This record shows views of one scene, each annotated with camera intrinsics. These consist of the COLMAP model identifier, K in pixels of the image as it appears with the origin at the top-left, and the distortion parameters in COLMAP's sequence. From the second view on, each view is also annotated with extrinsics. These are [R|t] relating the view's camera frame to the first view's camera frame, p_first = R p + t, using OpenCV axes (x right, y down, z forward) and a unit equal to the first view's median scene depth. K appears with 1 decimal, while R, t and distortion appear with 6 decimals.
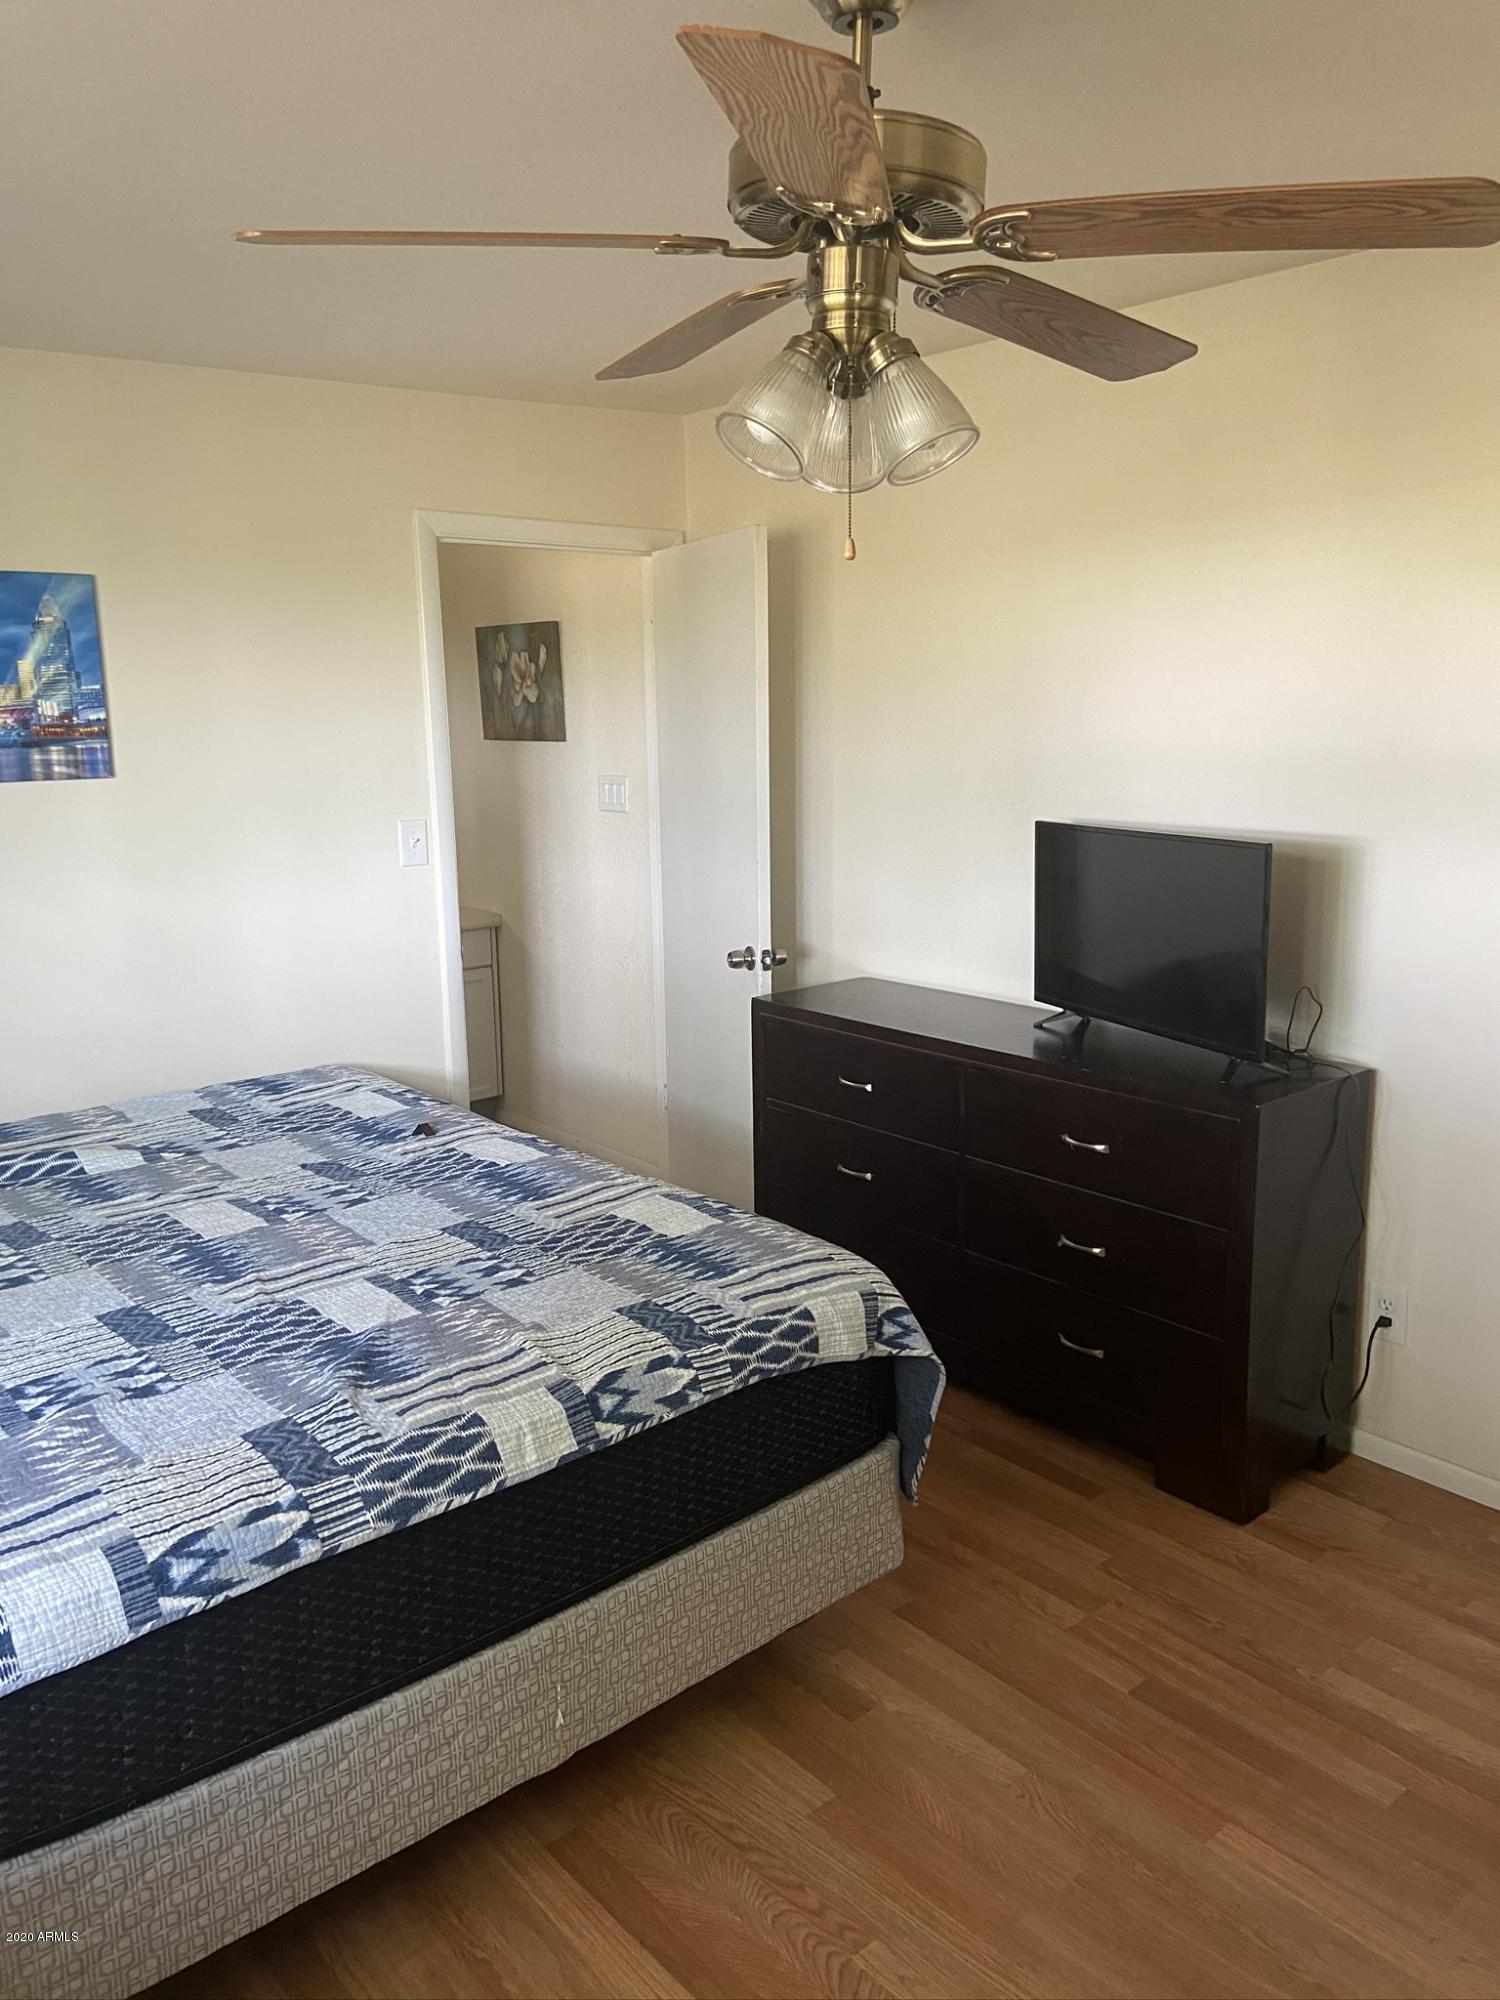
lens RADIAL K [[1530.2, 0, 794.1], [0, 1530.2, 986.7], [0, 0, 1]] dist [0.083830, -0.047094]
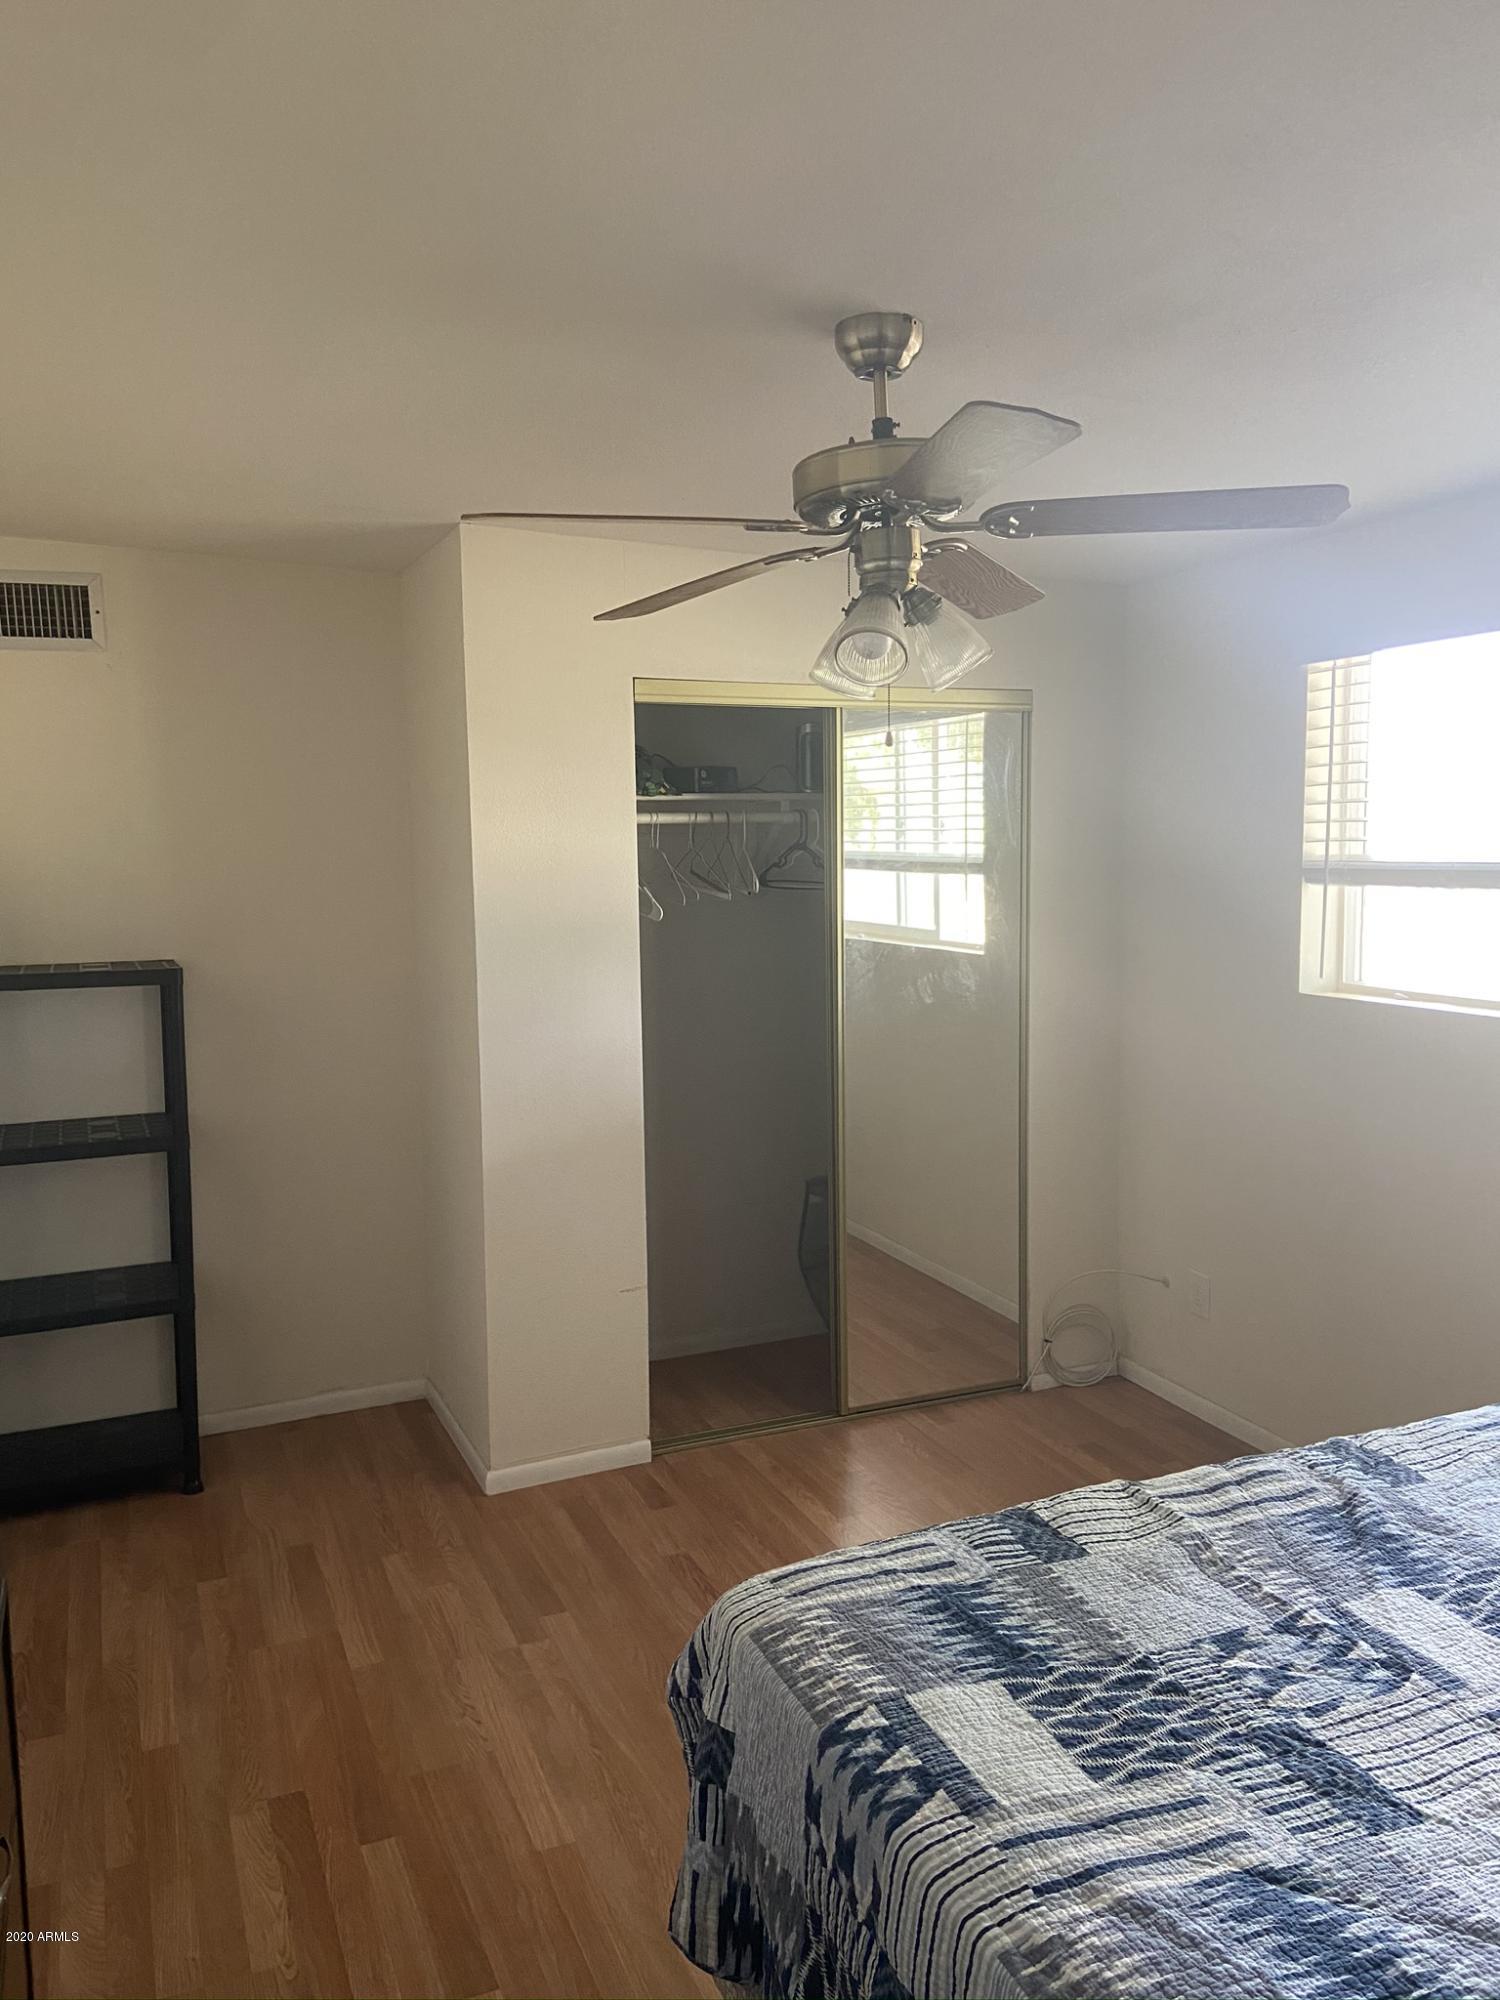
lens RADIAL K [[1530.2, 0, 760.8], [0, 1530.2, 995.5], [0, 0, 1]] dist [0.083830, -0.047094]
pose [[-0.948390, -0.006674, 0.317036, -0.198387], [0.086815, 0.956117, 0.279828, -0.308298], [-0.304992, 0.292909, -0.906192, 1.606061]]
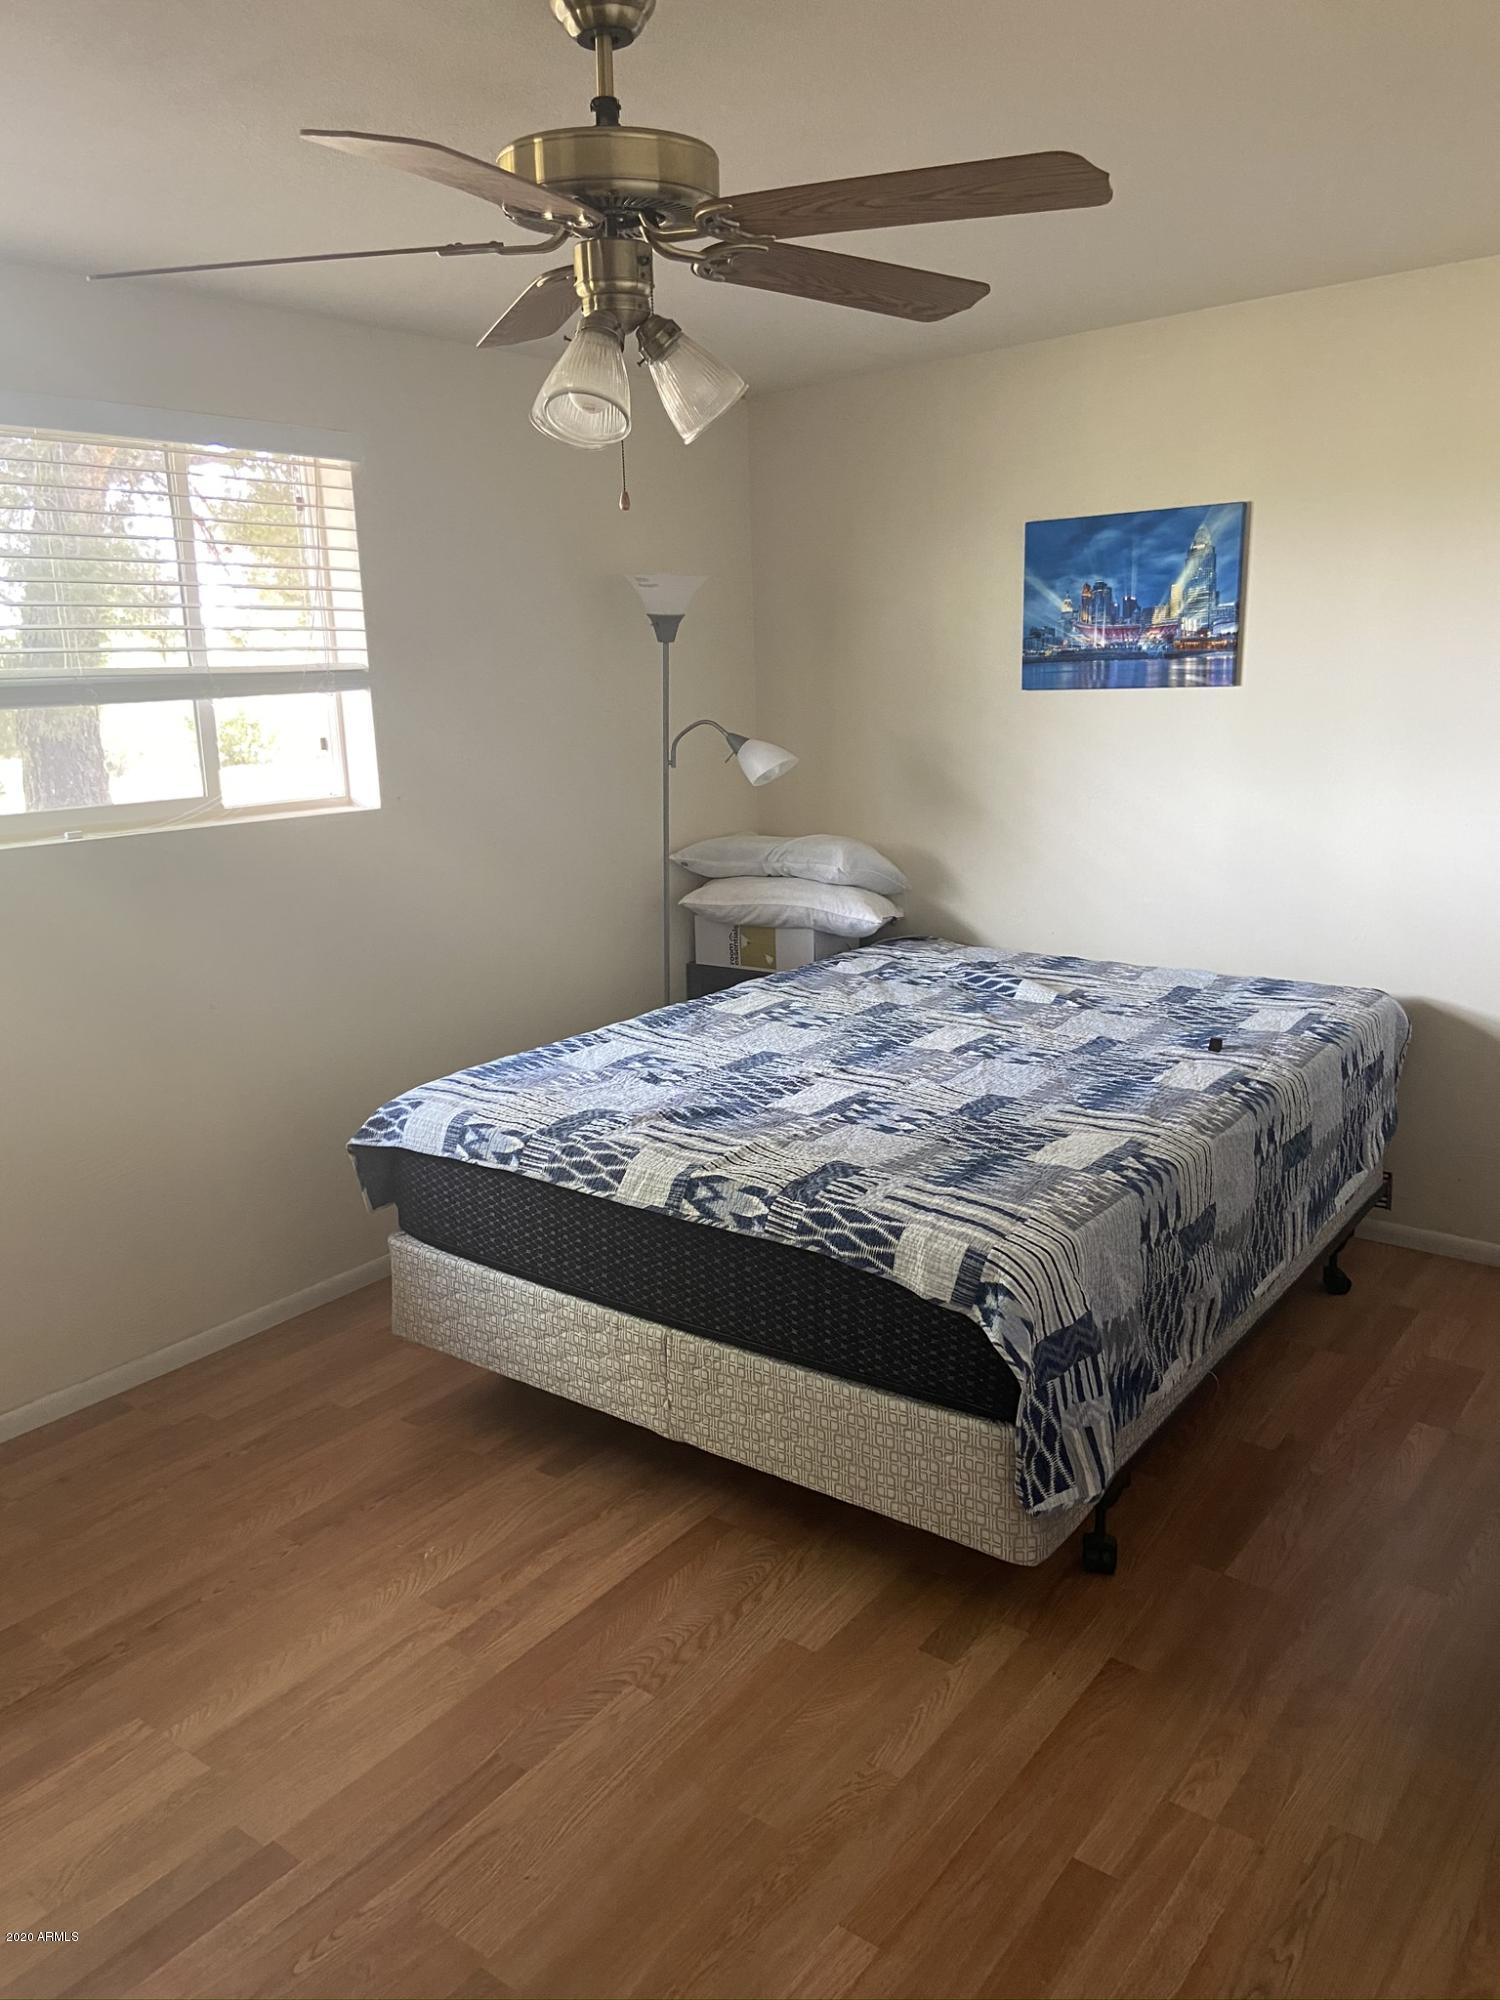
lens RADIAL K [[1530.2, 0, 702.3], [0, 1530.2, 990.0], [0, 0, 1]] dist [0.083830, -0.047094]
pose [[0.174480, 0.224245, -0.958786, 0.873748], [-0.159281, 0.967326, 0.197256, -0.115949], [0.971693, 0.118299, 0.204497, 0.603696]]
